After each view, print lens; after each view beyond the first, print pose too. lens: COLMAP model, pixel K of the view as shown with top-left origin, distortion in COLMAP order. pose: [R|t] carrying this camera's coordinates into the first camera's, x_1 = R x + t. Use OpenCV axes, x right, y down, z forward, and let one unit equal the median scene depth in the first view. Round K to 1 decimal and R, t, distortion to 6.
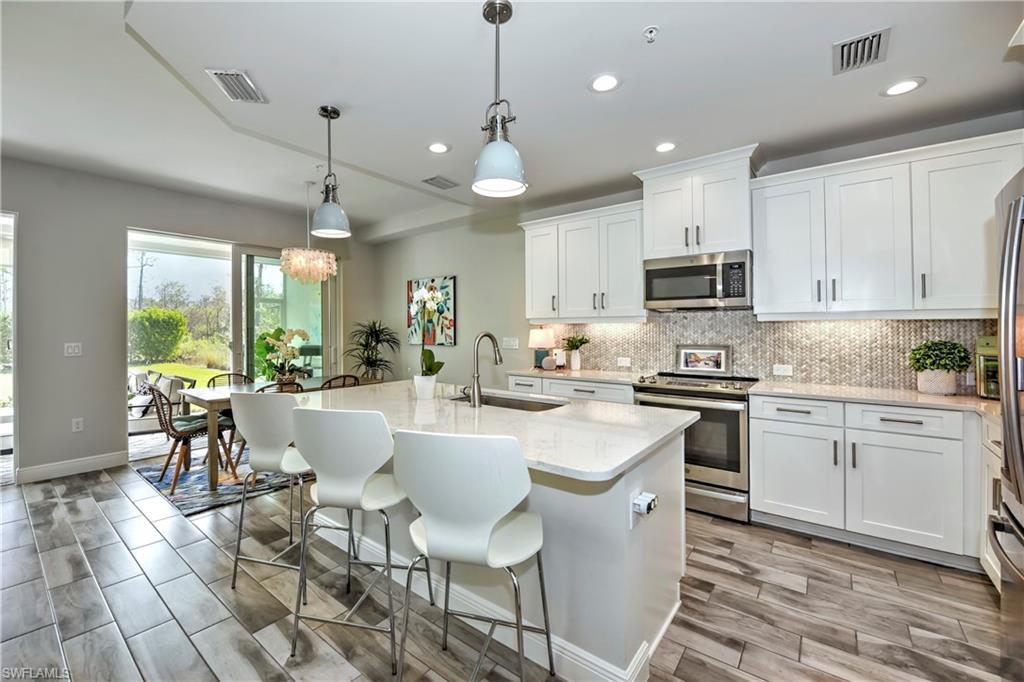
lens RADIAL K [[420.3, 0, 504.5], [0, 420.3, 339.2], [0, 0, 1]] dist [-0.001697, -0.000123]
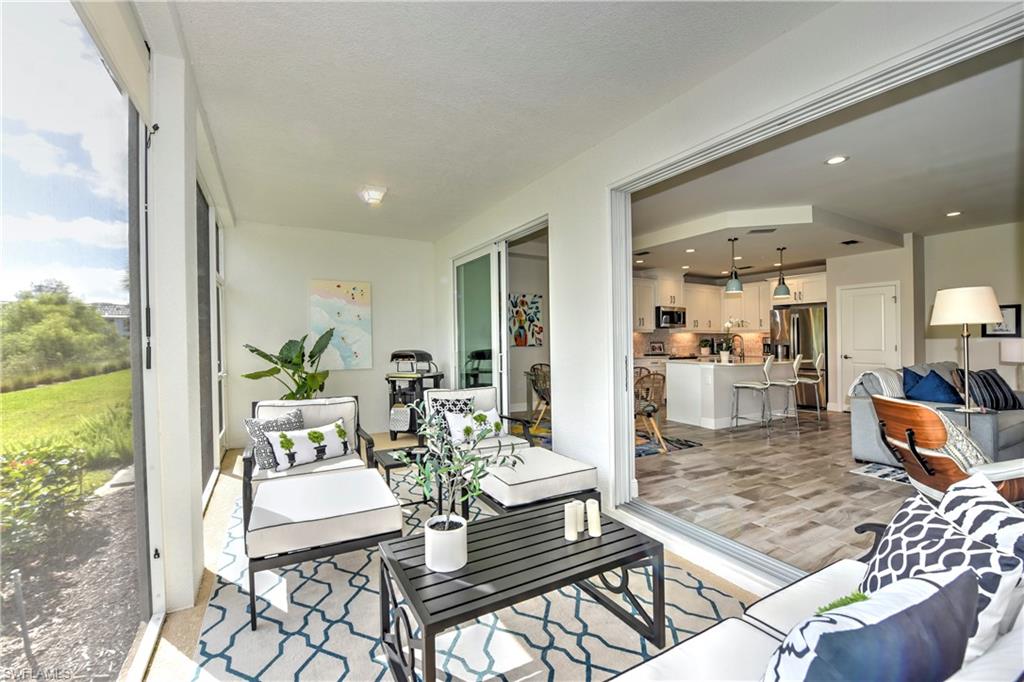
lens RADIAL K [[420.3, 0, 502.4], [0, 420.3, 337.7], [0, 0, 1]] dist [-0.001697, -0.000123]
pose [[0.379838, -0.001948, 0.925051, -1.401561], [0.012625, 0.999916, -0.003078, -0.009543], [-0.924967, 0.012848, 0.379831, 0.589237]]
